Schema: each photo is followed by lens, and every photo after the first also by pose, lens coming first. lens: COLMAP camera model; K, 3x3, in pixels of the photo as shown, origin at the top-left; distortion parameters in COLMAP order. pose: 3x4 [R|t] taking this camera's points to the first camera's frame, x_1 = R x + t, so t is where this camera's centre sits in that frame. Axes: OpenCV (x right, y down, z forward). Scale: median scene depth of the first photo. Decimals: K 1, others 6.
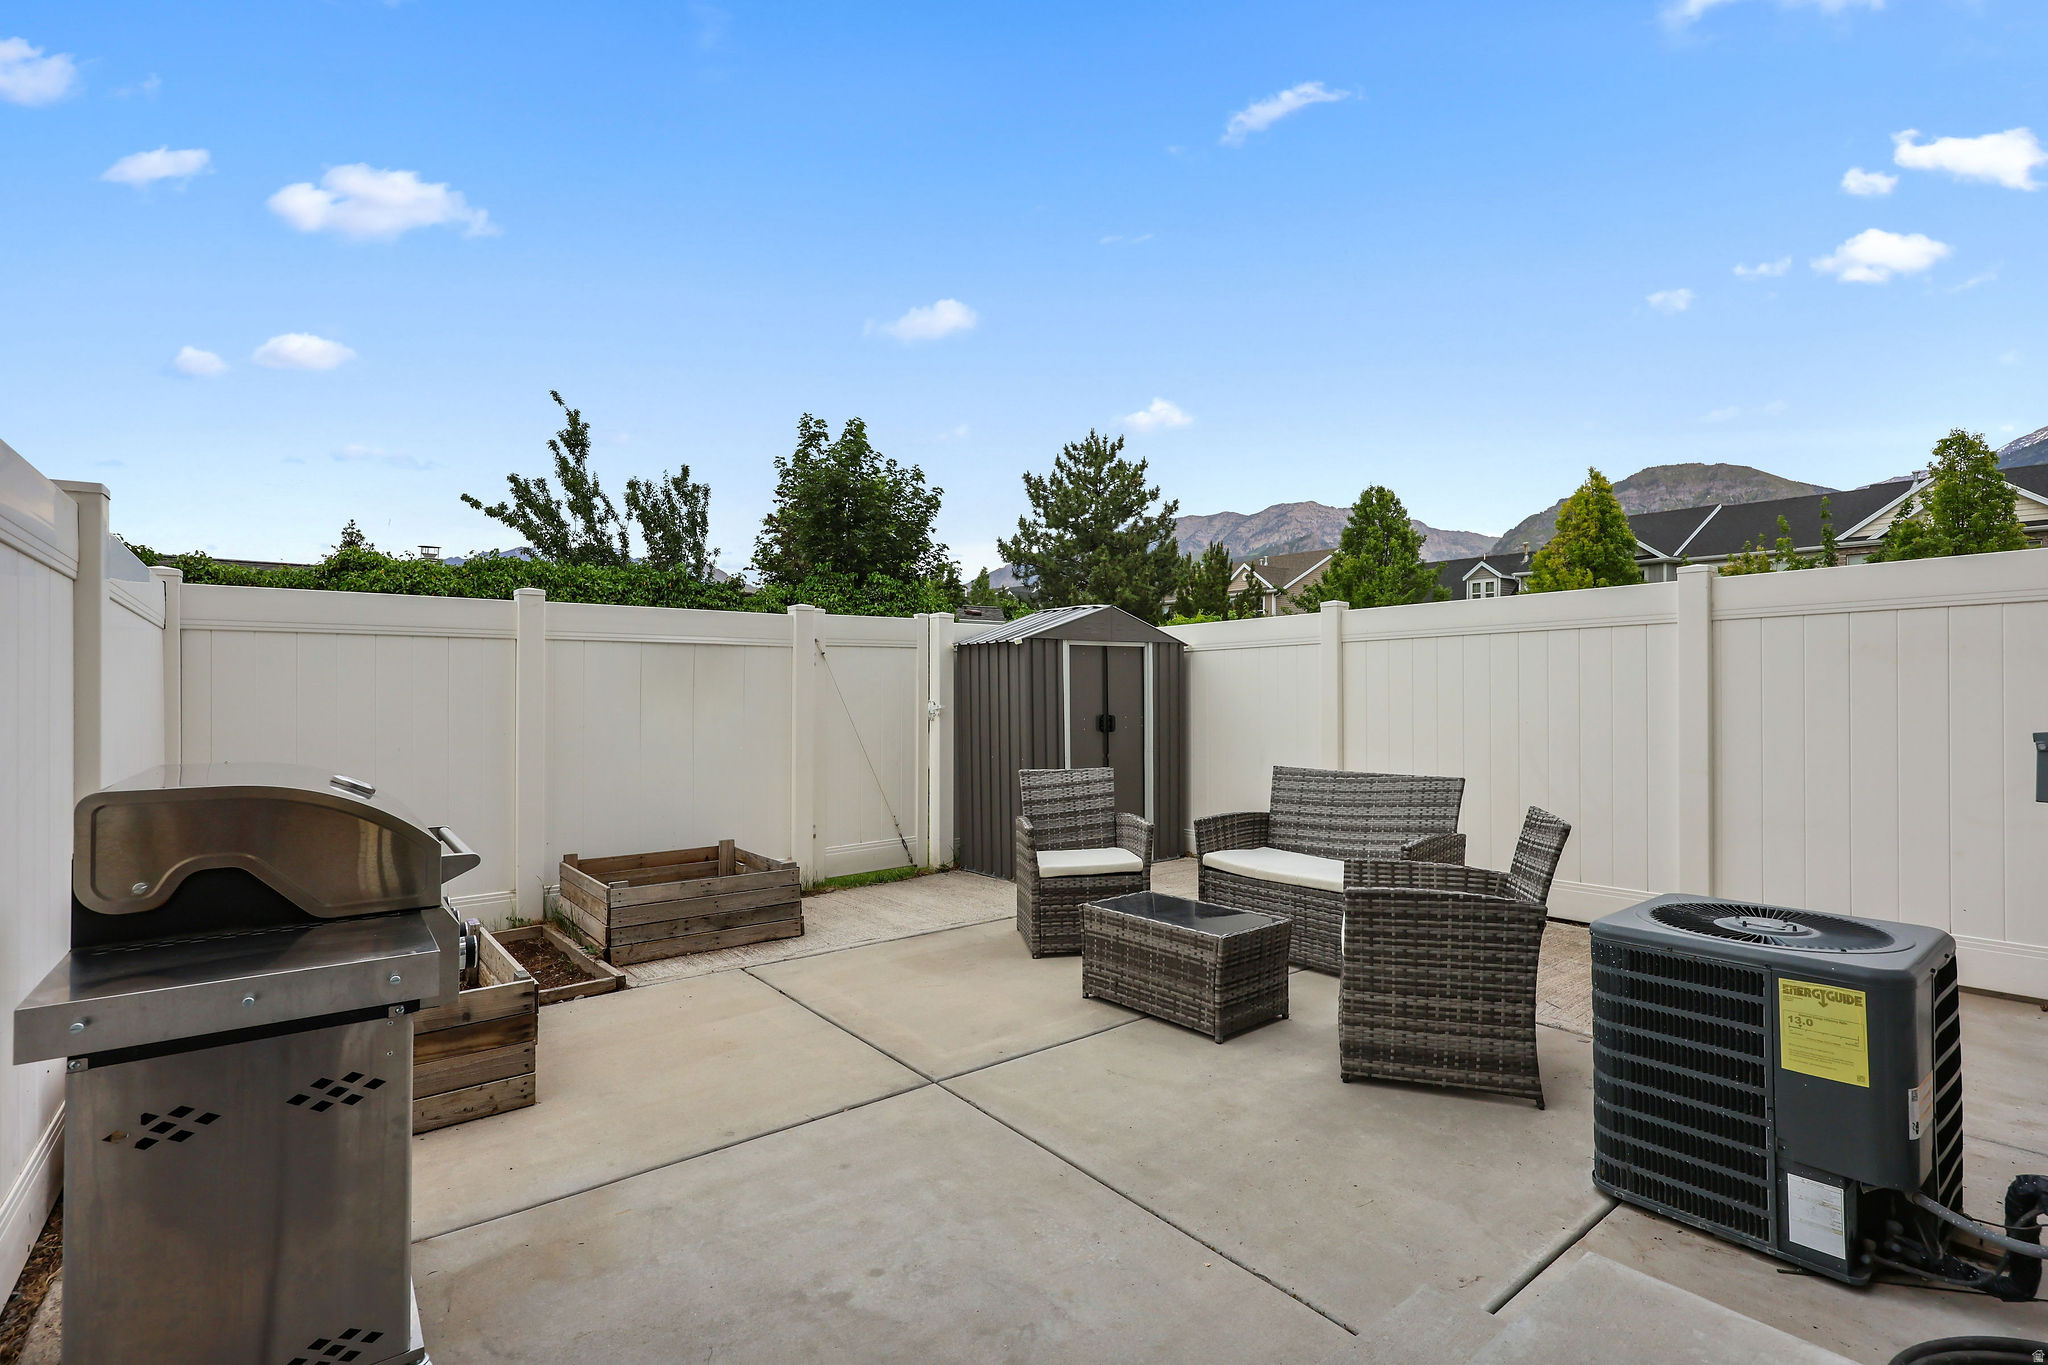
lens RADIAL K [[936.6, 0, 1014.1], [0, 936.6, 682.2], [0, 0, 1]] dist [0.005050, -0.000908]
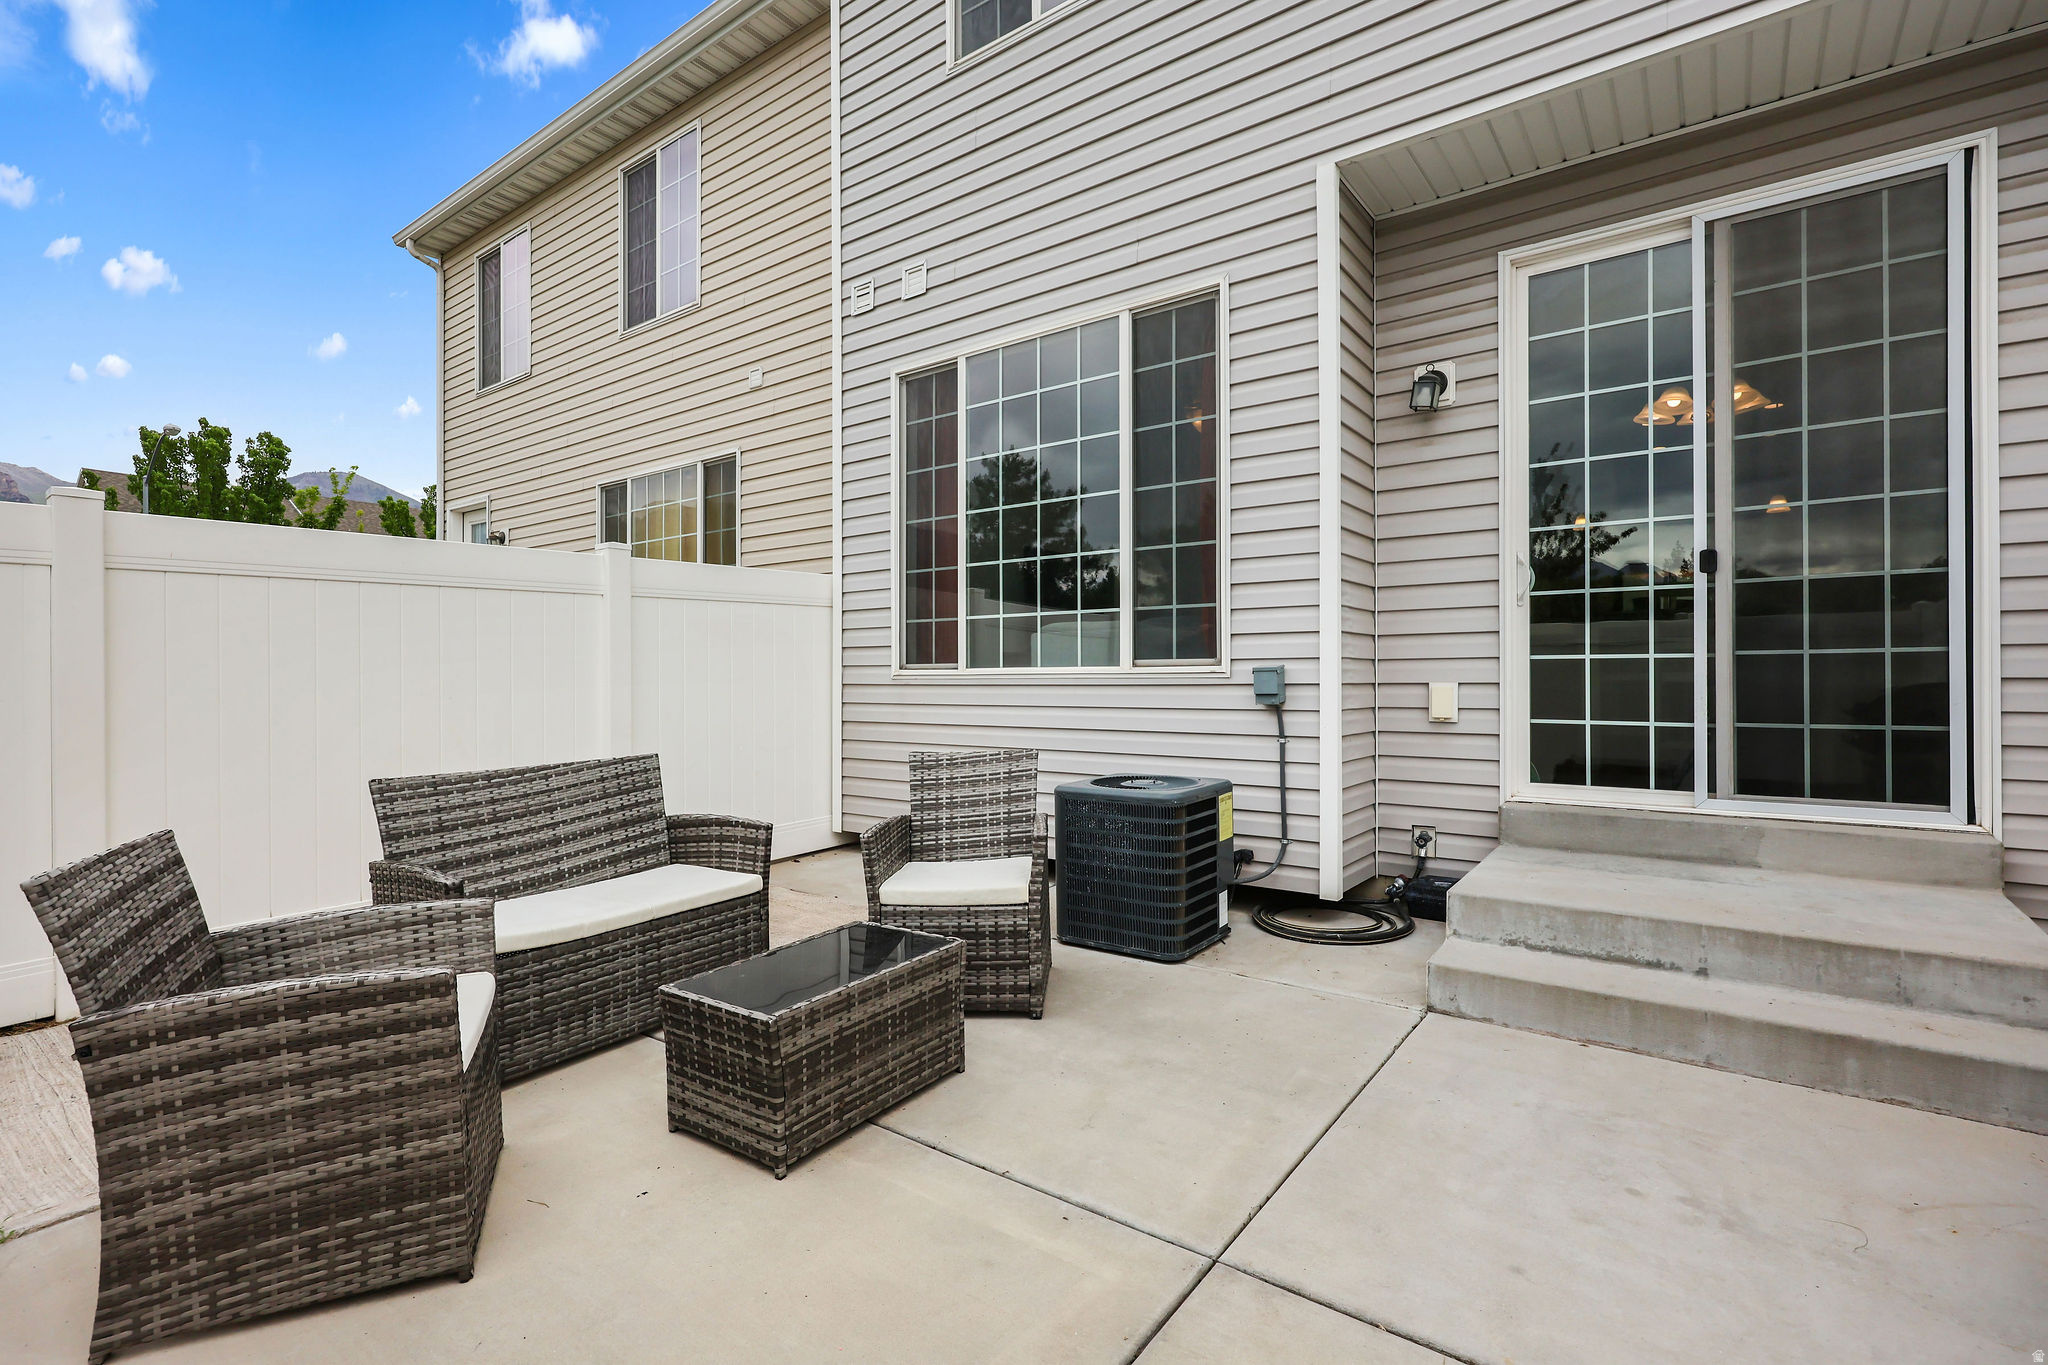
lens RADIAL K [[936.6, 0, 1012.9], [0, 936.6, 674.0], [0, 0, 1]] dist [0.005050, -0.000908]
pose [[-0.256596, 0.002454, 0.966516, -0.443677], [0.000837, 0.999997, -0.002317, 0.029298], [-0.966518, 0.000215, -0.256597, 0.880776]]
